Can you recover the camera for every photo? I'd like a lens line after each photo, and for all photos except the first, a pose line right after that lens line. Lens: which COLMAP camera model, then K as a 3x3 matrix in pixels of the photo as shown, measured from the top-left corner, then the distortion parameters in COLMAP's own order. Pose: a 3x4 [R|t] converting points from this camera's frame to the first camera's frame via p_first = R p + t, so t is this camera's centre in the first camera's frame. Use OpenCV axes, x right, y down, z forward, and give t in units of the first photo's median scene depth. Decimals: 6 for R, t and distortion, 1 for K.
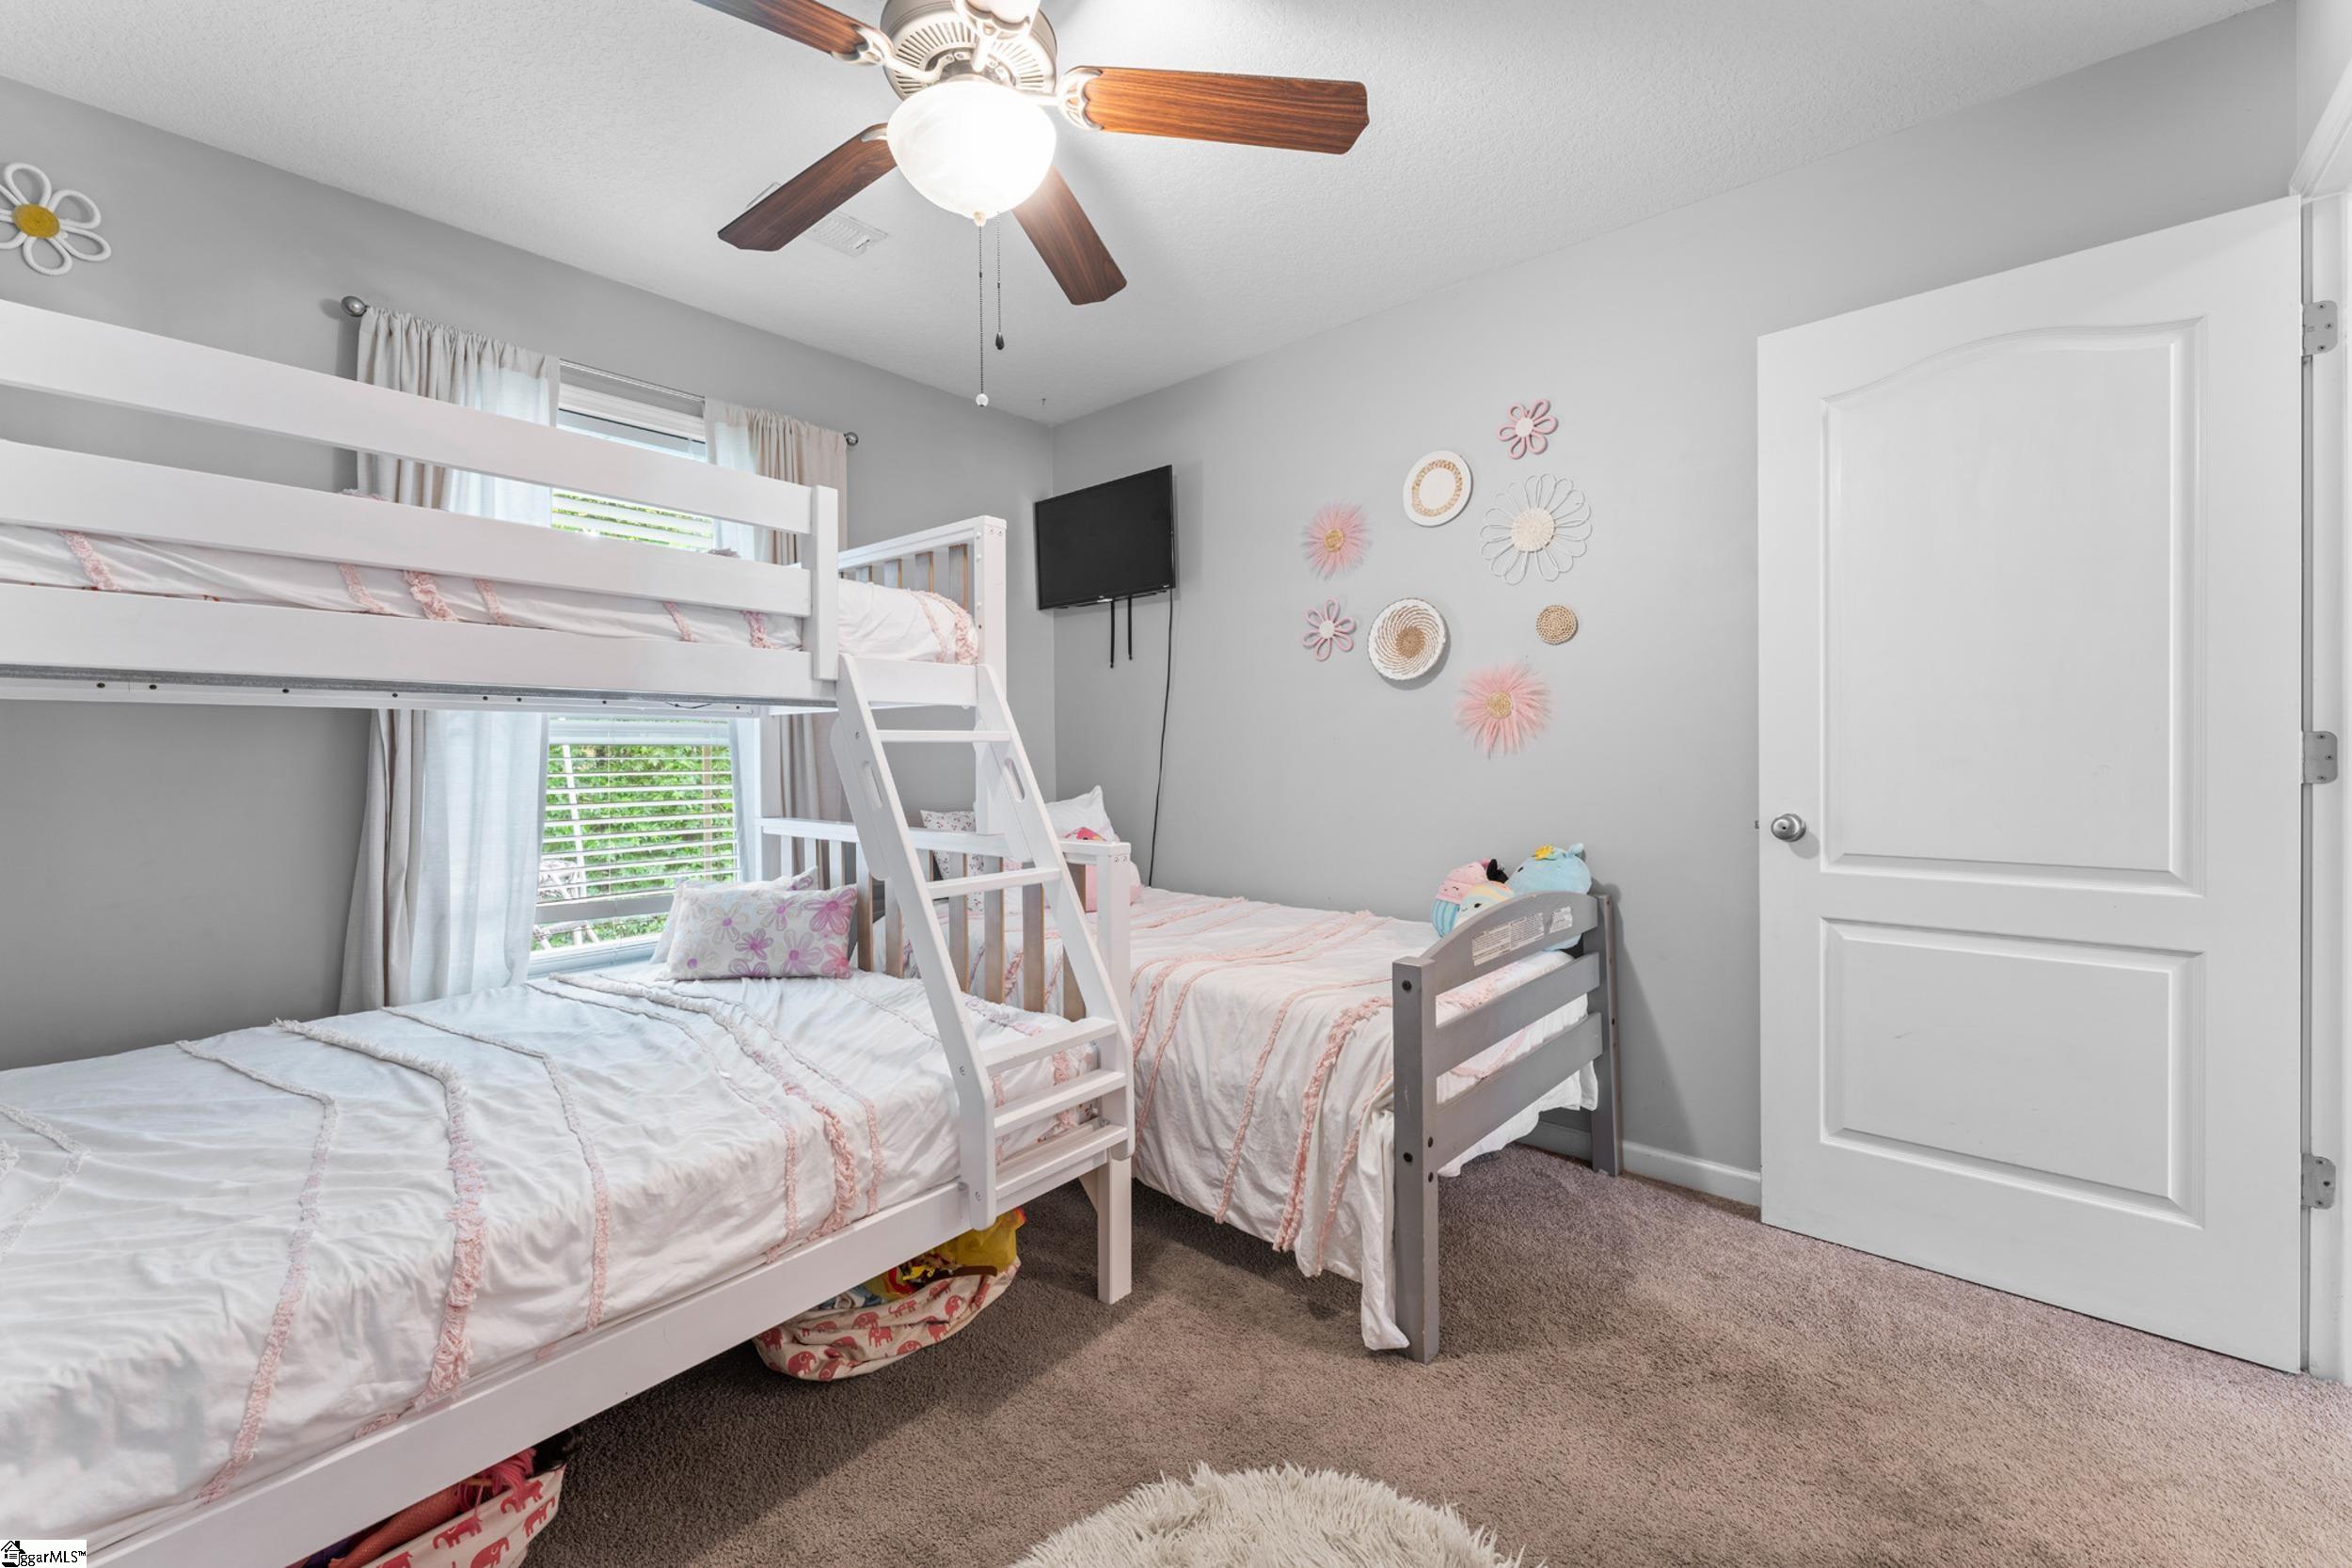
lens RADIAL K [[946.0, 0, 1158.5], [0, 946.0, 769.7], [0, 0, 1]] dist [-0.002372, 0.000167]
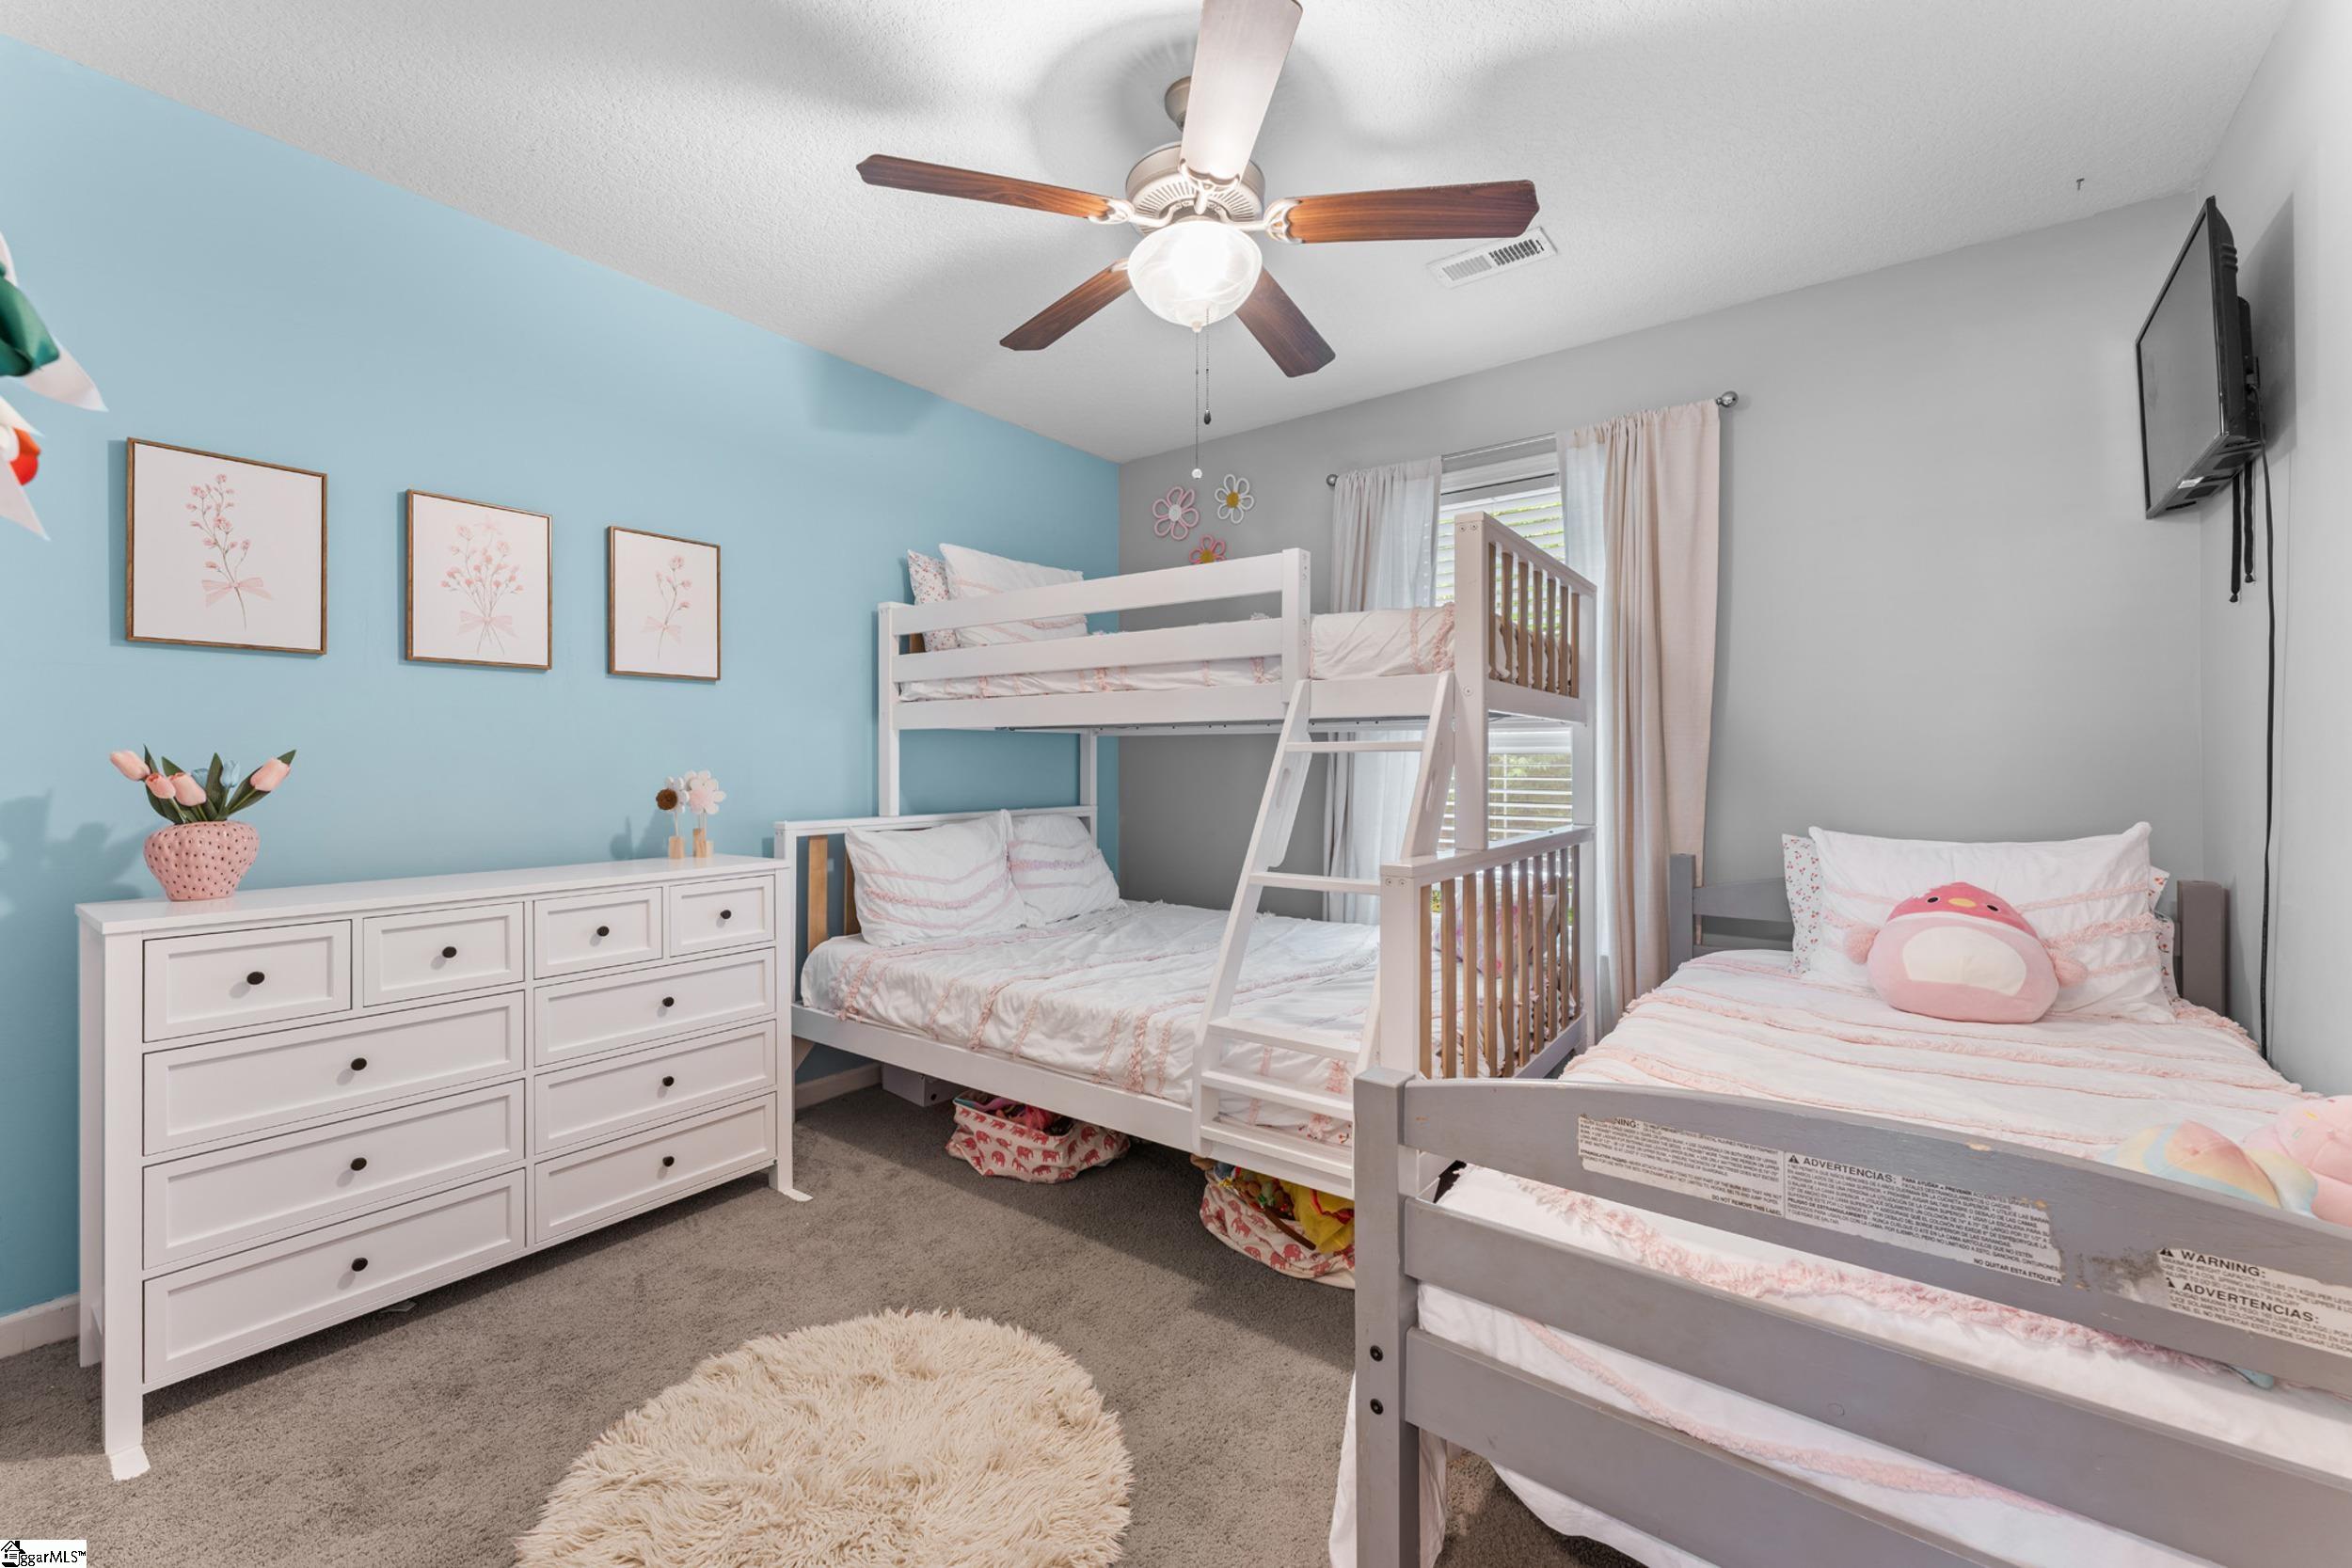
lens RADIAL K [[946.0, 0, 1173.9], [0, 946.0, 766.0], [0, 0, 1]] dist [-0.002372, 0.000167]
pose [[0.068404, 0.009199, -0.997615, 0.872628], [-0.018609, 0.999795, 0.007943, -0.018601], [0.997484, 0.018021, 0.068561, 0.752807]]
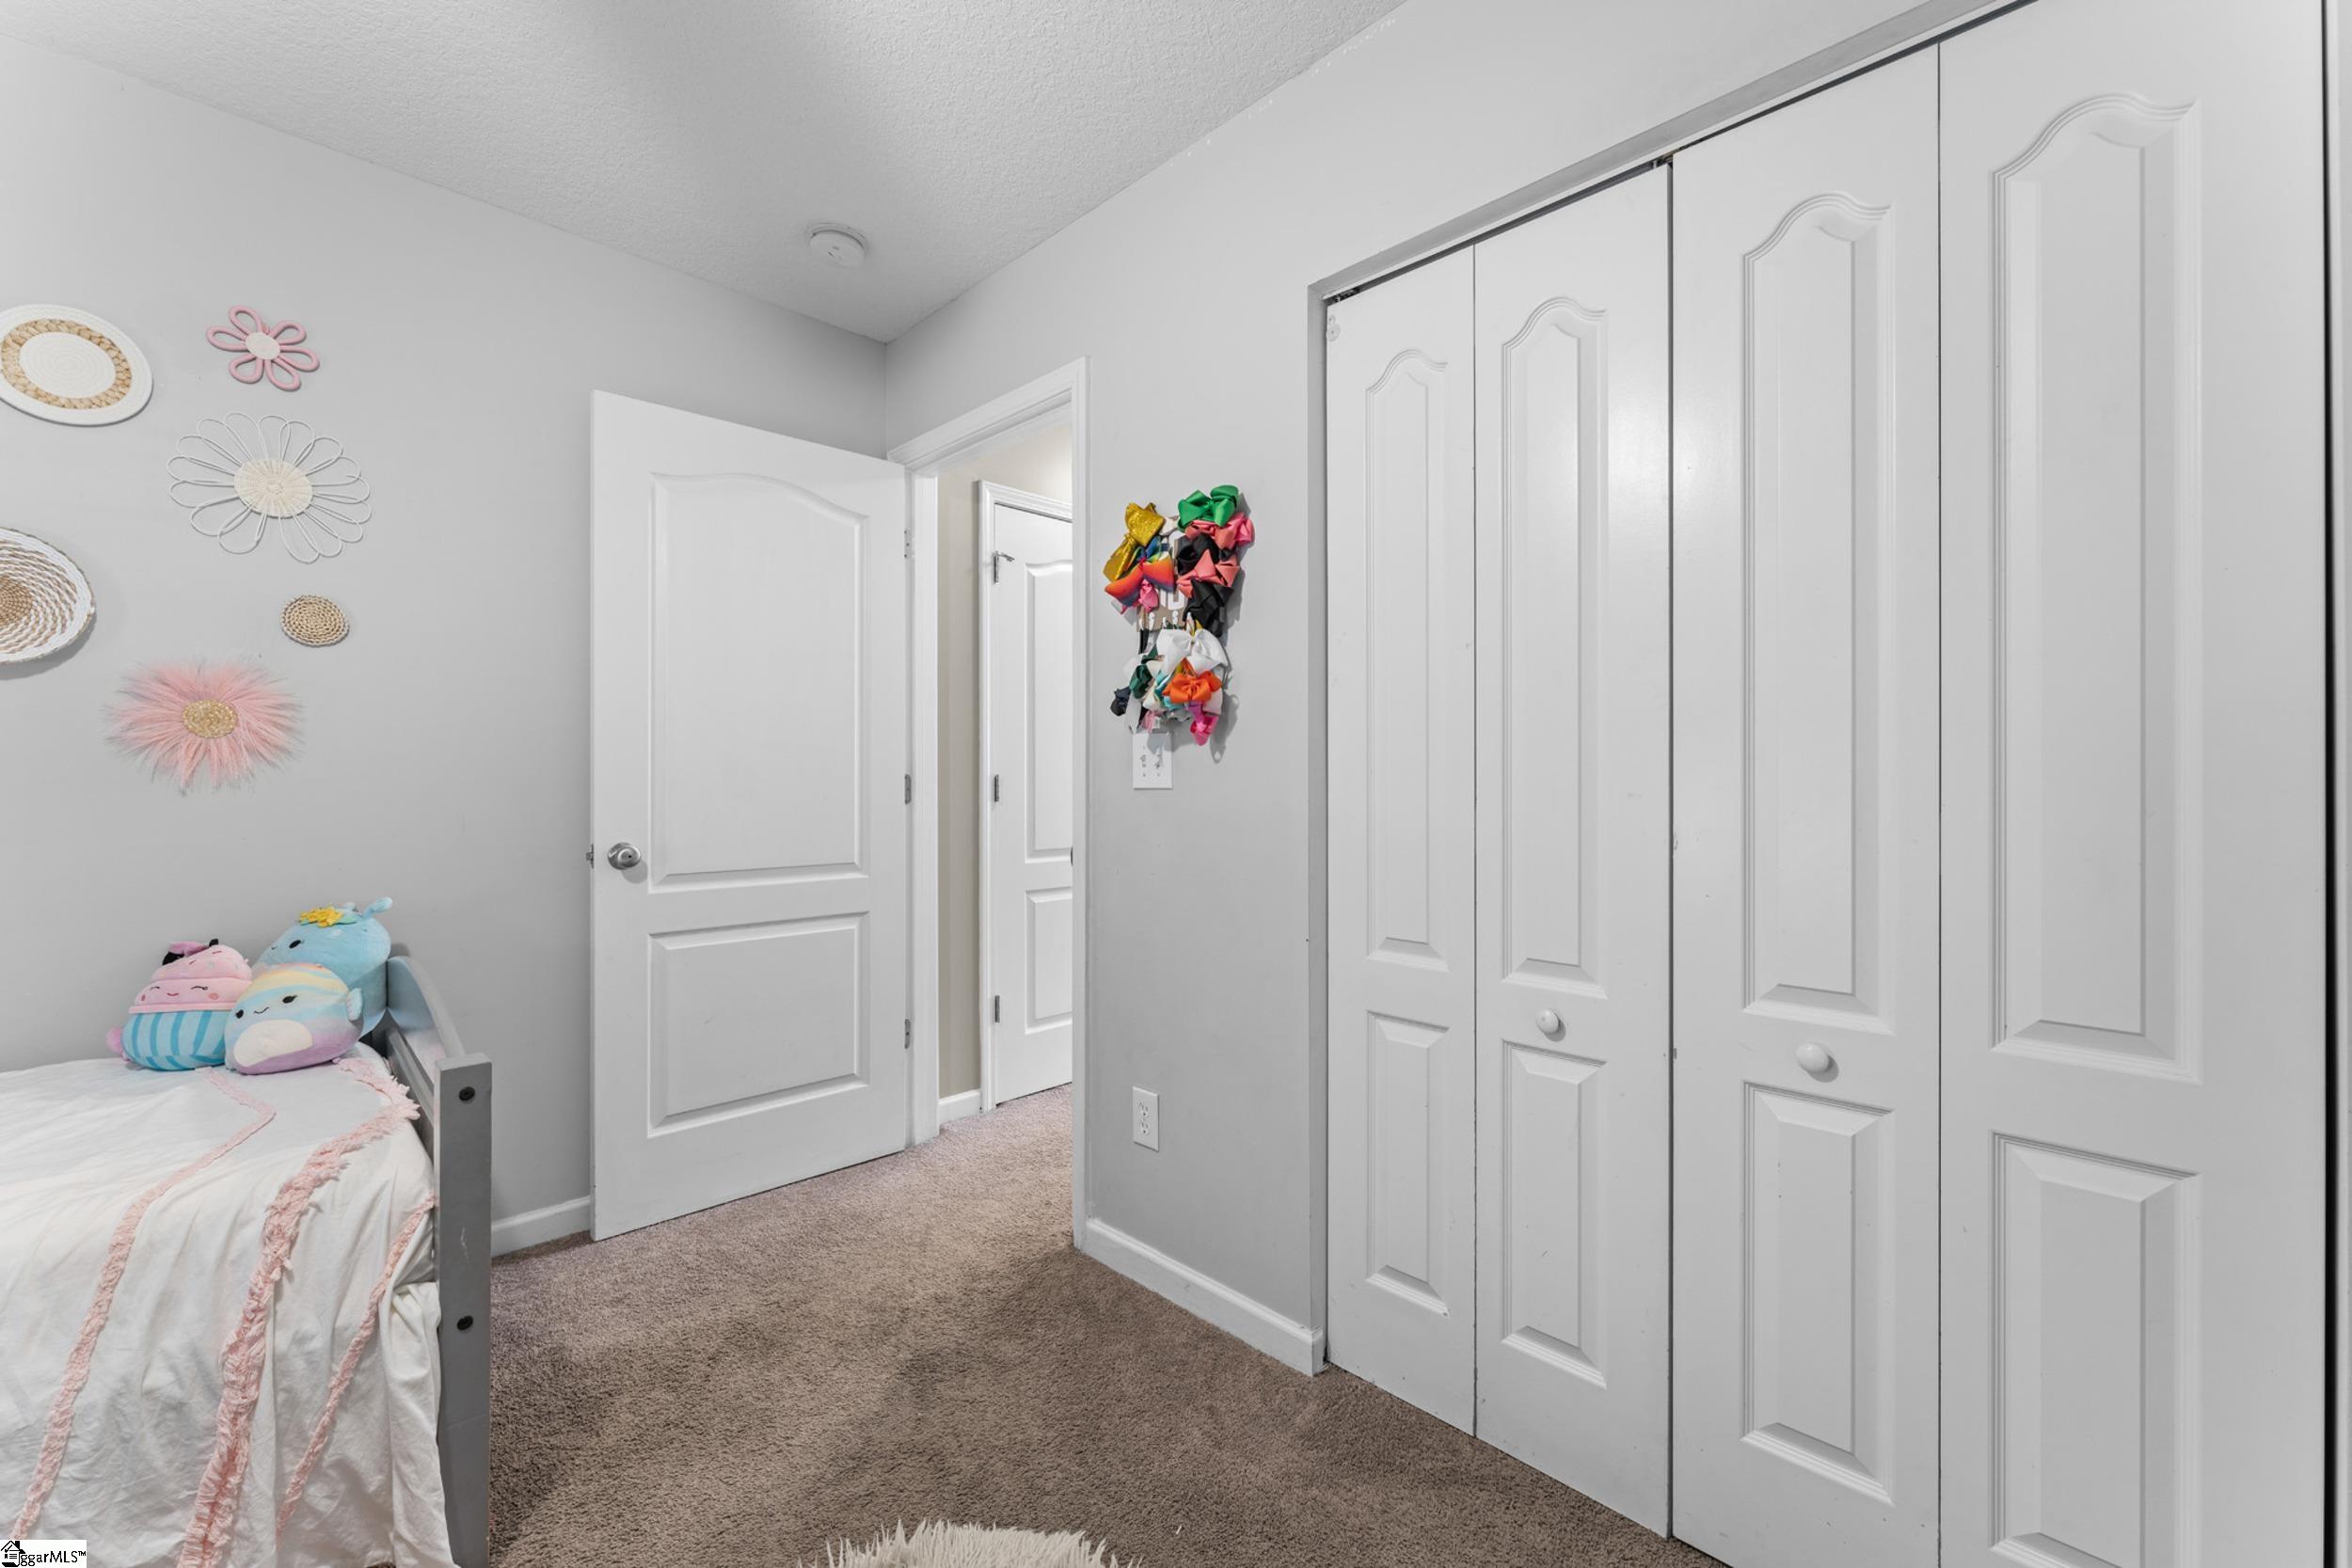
lens RADIAL K [[946.0, 0, 1165.1], [0, 946.0, 781.6], [0, 0, 1]] dist [-0.002372, 0.000167]
pose [[0.062488, 0.005226, 0.998032, -0.422811], [0.020773, 0.999763, -0.006536, -0.004303], [-0.997830, 0.021141, 0.062364, 0.360558]]
